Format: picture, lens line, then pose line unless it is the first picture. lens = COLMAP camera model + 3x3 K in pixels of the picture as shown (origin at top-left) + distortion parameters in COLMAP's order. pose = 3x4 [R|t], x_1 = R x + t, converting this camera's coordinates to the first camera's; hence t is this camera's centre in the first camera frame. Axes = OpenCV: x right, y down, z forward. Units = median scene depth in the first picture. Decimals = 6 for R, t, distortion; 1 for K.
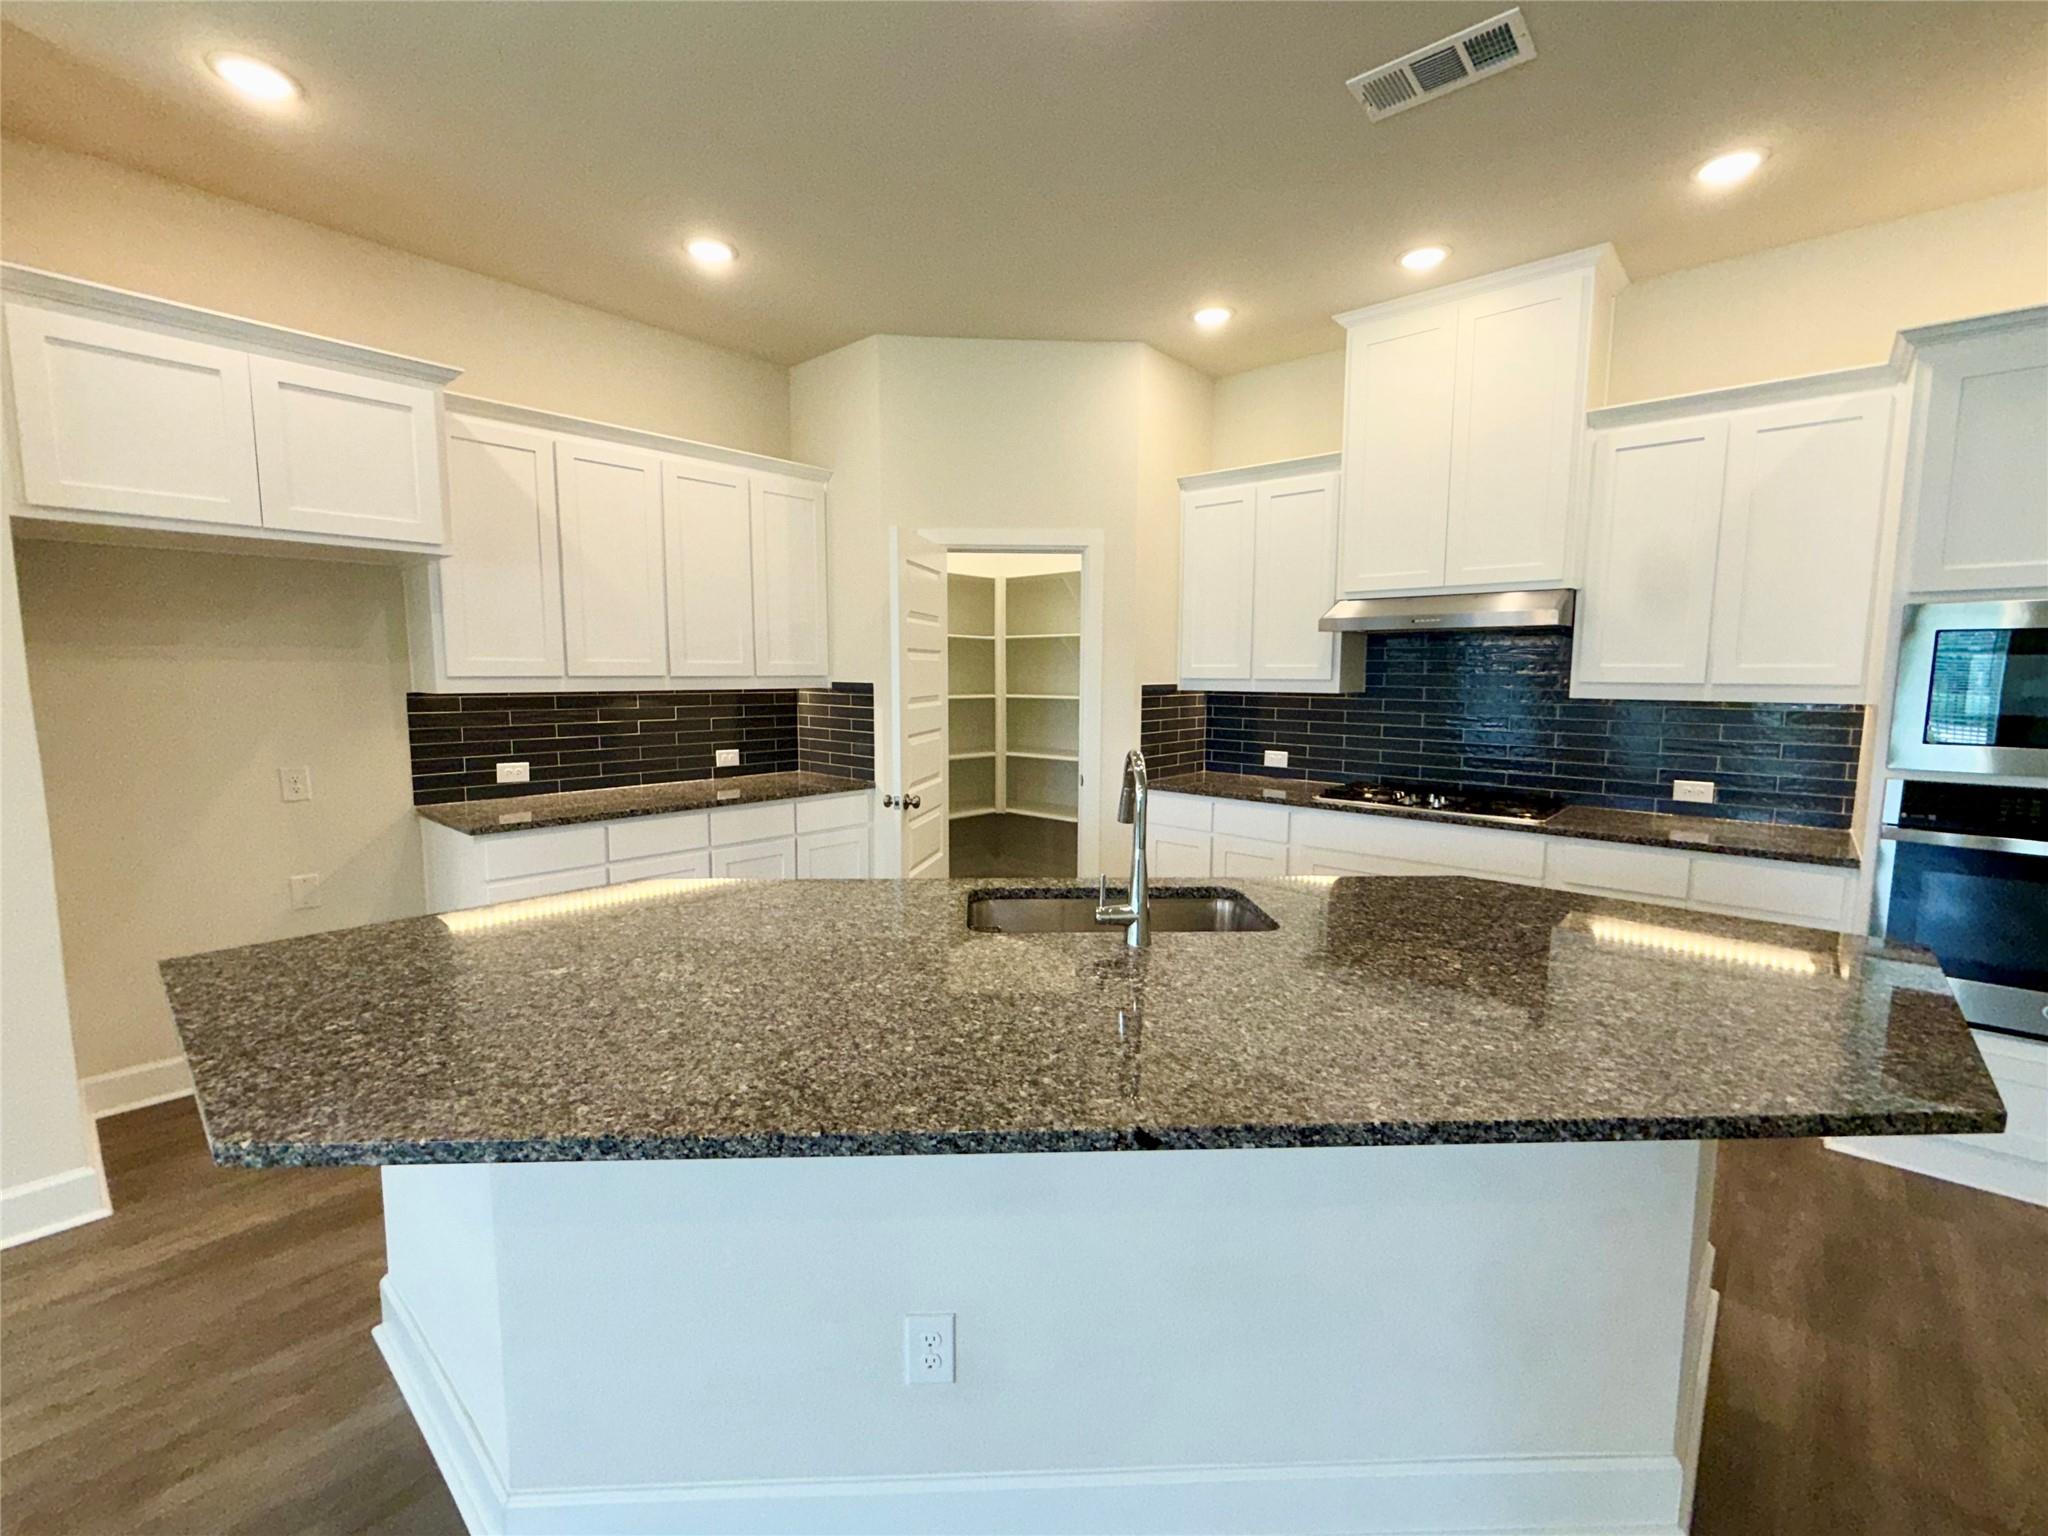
lens RADIAL K [[881.3, 0, 1012.7], [0, 881.3, 768.5], [0, 0, 1]] dist [-0.001640, 0.000384]
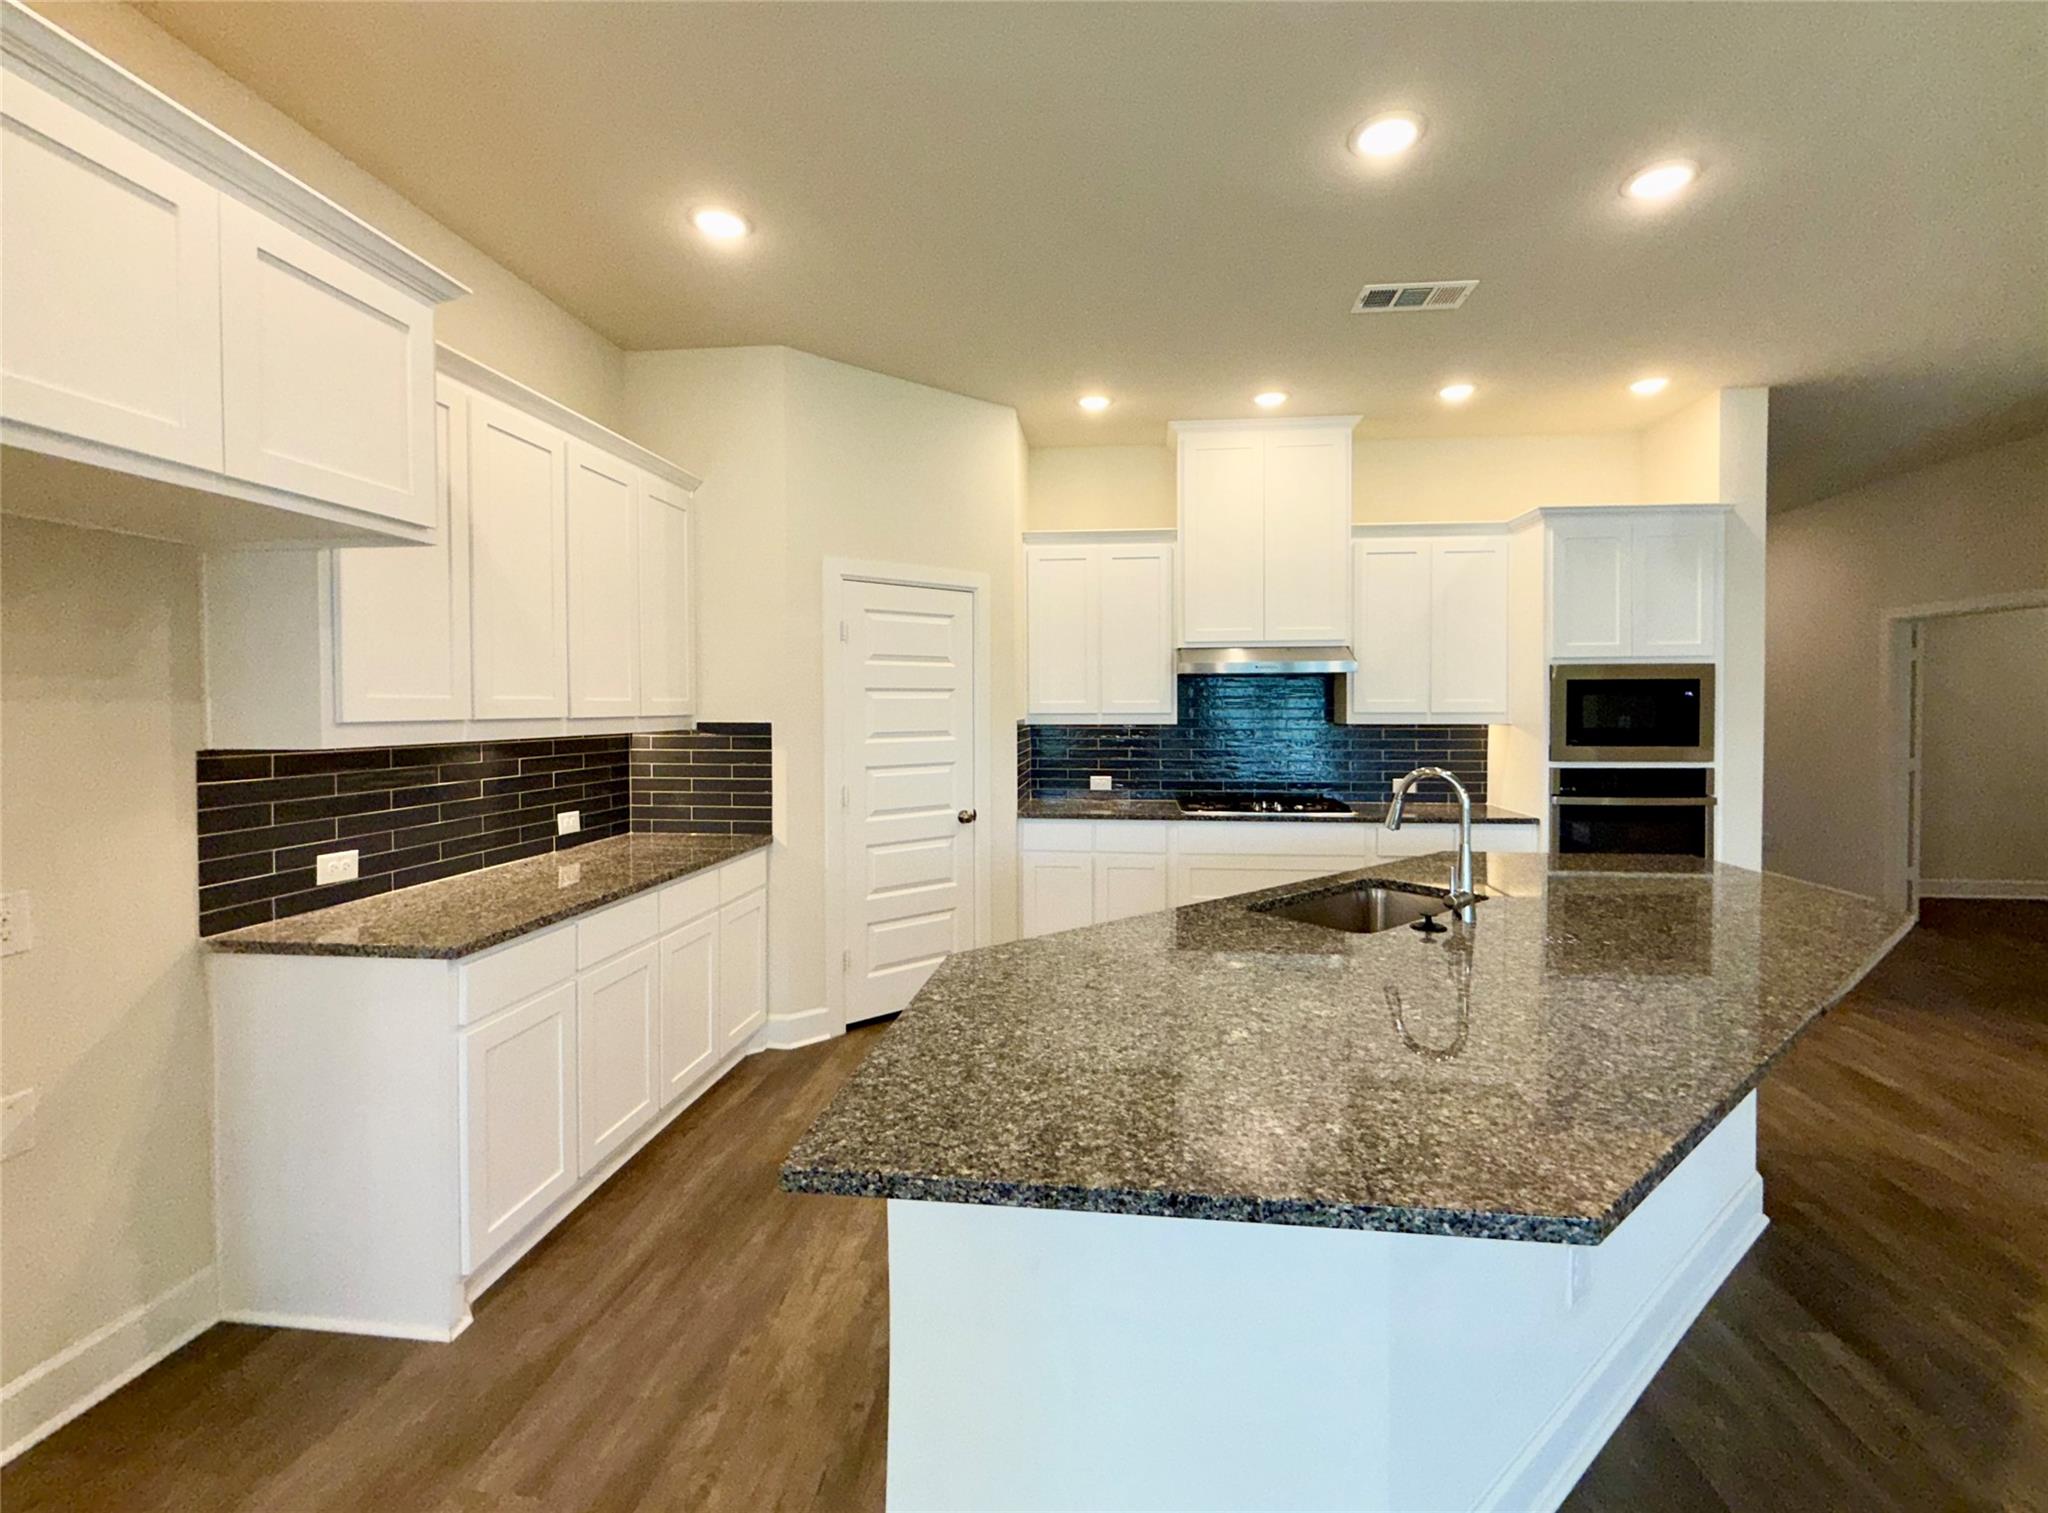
lens RADIAL K [[881.3, 0, 1049.3], [0, 881.3, 723.4], [0, 0, 1]] dist [-0.001640, 0.000384]
pose [[0.804962, -0.018017, 0.593053, -0.528116], [0.071653, 0.995175, -0.067022, -0.020010], [-0.588984, 0.096444, 0.802369, 0.149996]]
